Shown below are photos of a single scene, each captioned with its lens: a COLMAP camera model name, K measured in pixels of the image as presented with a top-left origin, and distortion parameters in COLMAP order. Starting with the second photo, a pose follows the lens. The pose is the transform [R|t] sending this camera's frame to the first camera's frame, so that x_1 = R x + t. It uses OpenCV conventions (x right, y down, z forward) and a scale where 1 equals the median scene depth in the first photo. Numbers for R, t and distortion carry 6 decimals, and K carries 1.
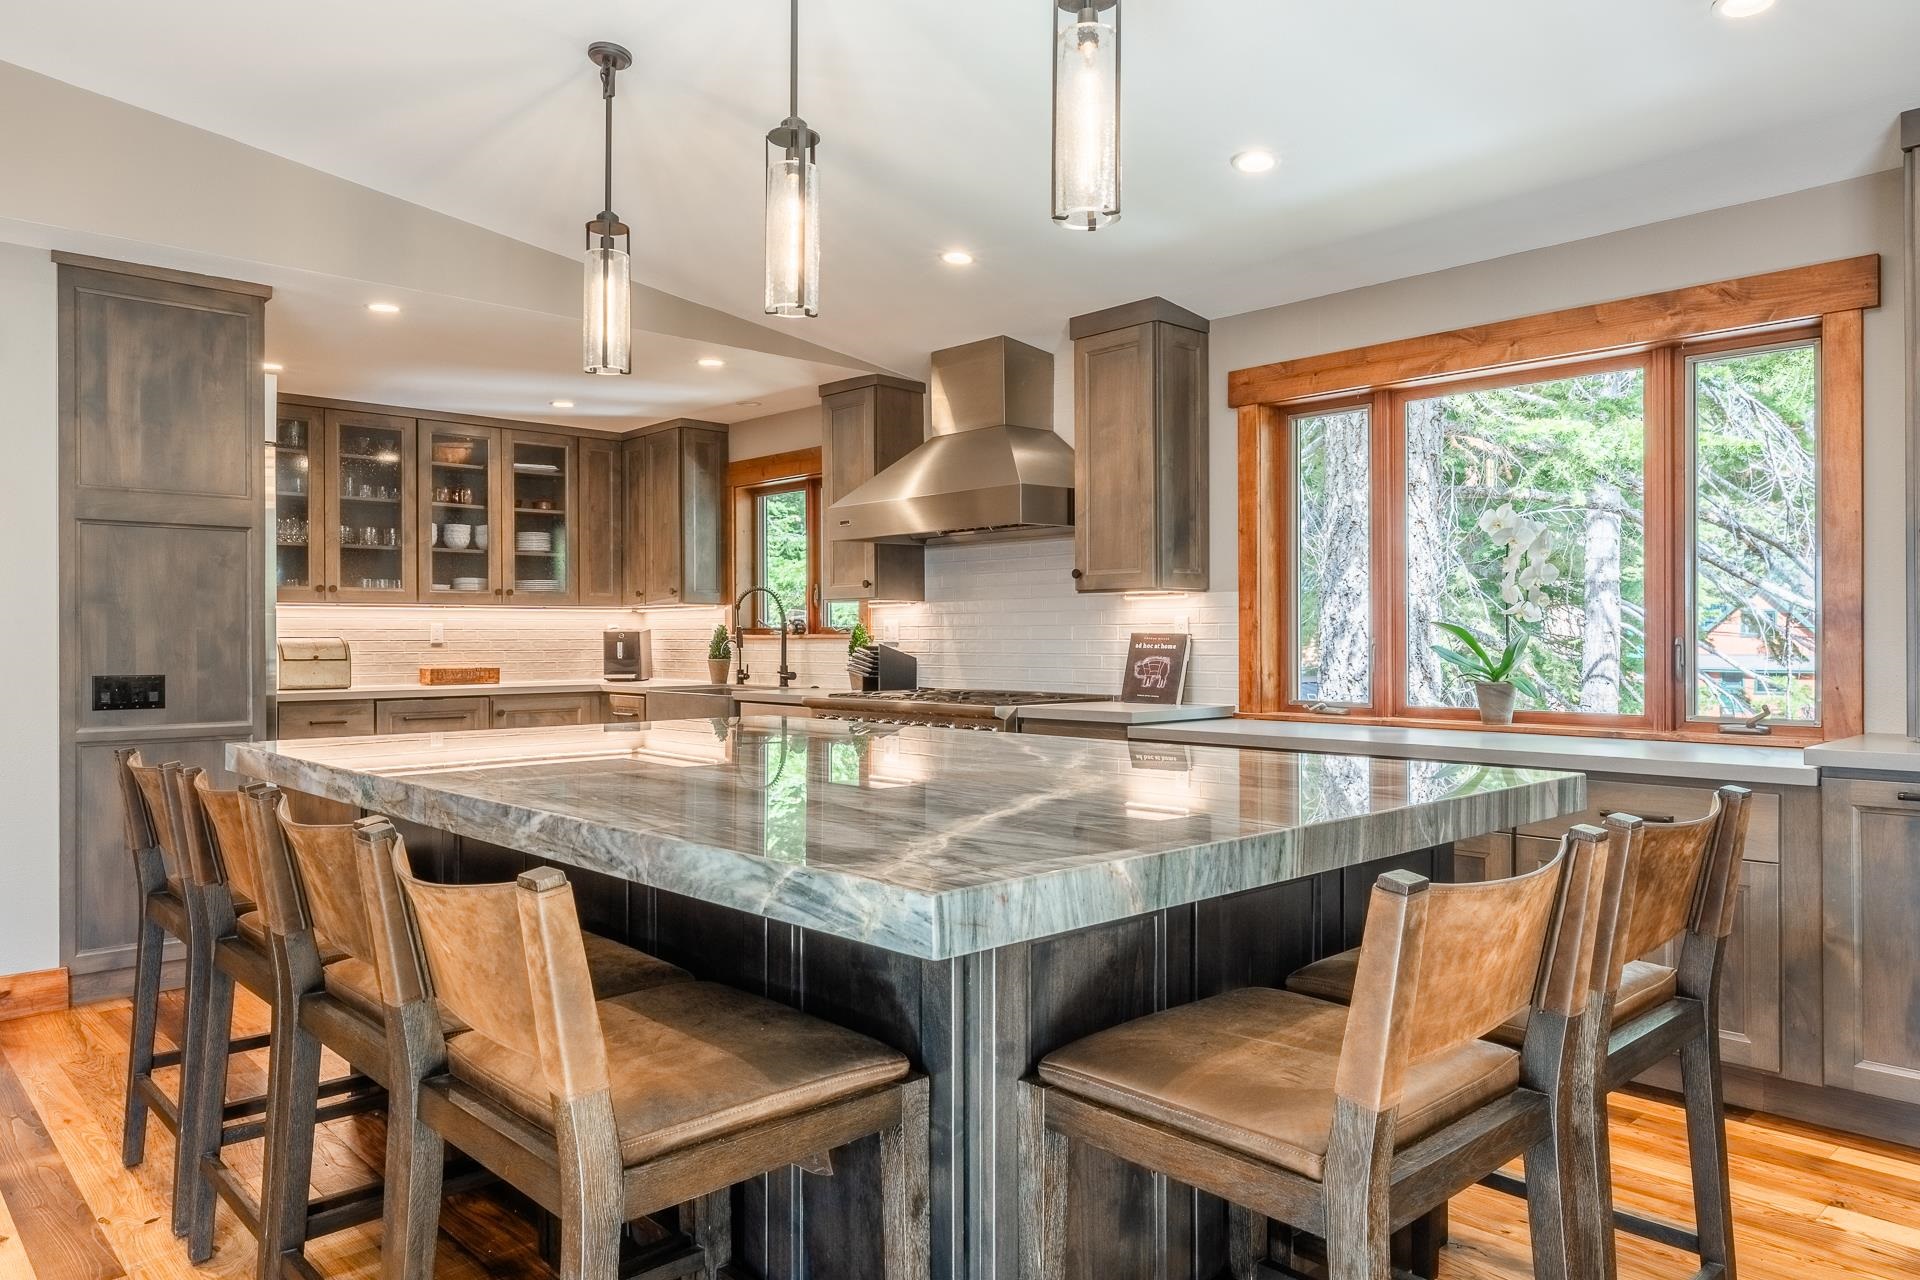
lens RADIAL K [[987.2, 0, 960.0], [0, 987.2, 640.0], [0, 0, 1]] dist [-0.001329, 0.000237]
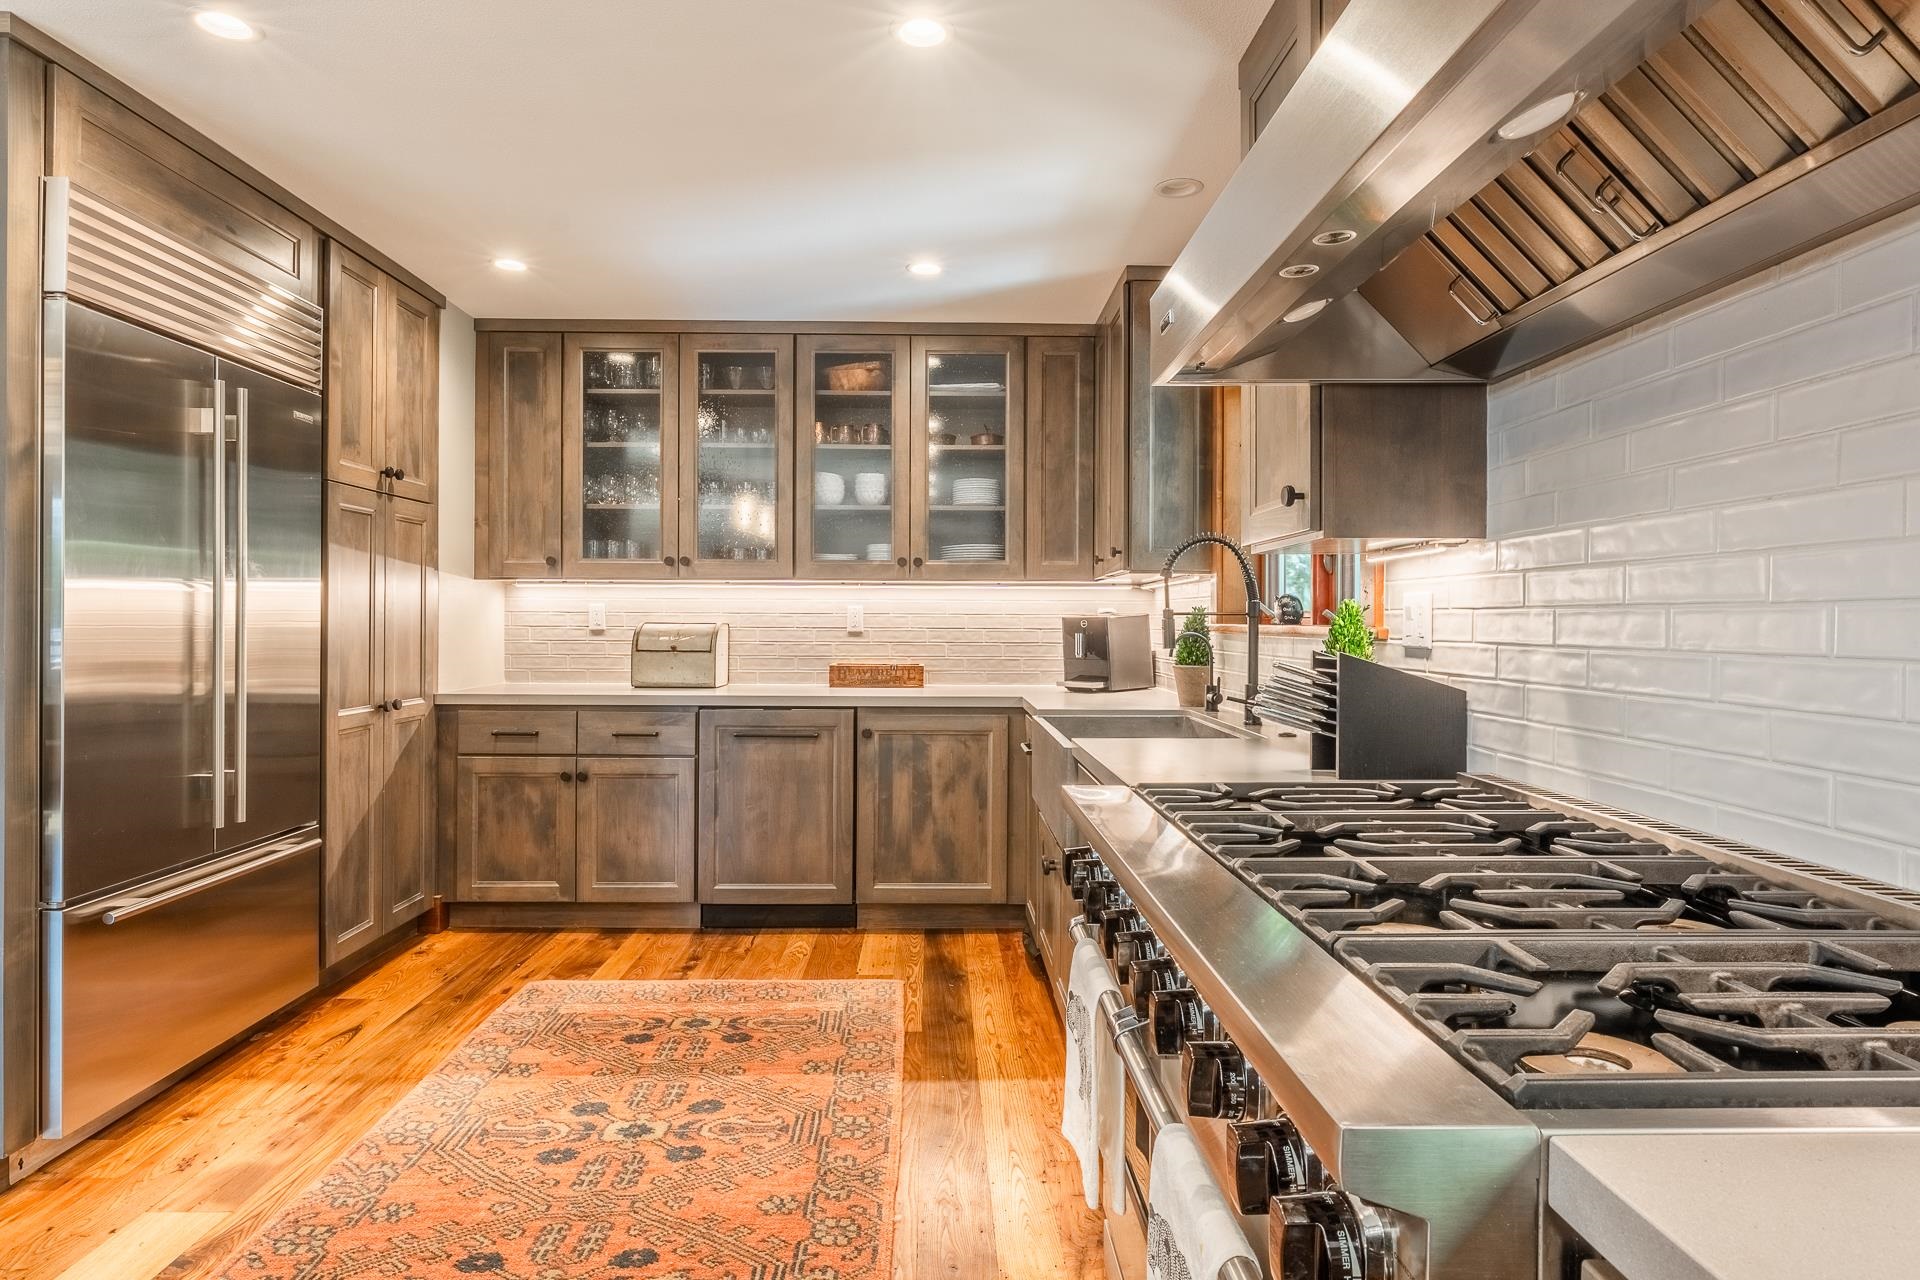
lens RADIAL K [[987.2, 0, 960.0], [0, 987.2, 640.0], [0, 0, 1]] dist [-0.001329, 0.000237]
pose [[0.739545, 0.019878, -0.672814, 0.052171], [-0.010814, 0.999786, 0.017652, -0.004755], [0.673020, -0.005779, 0.739601, 0.492718]]
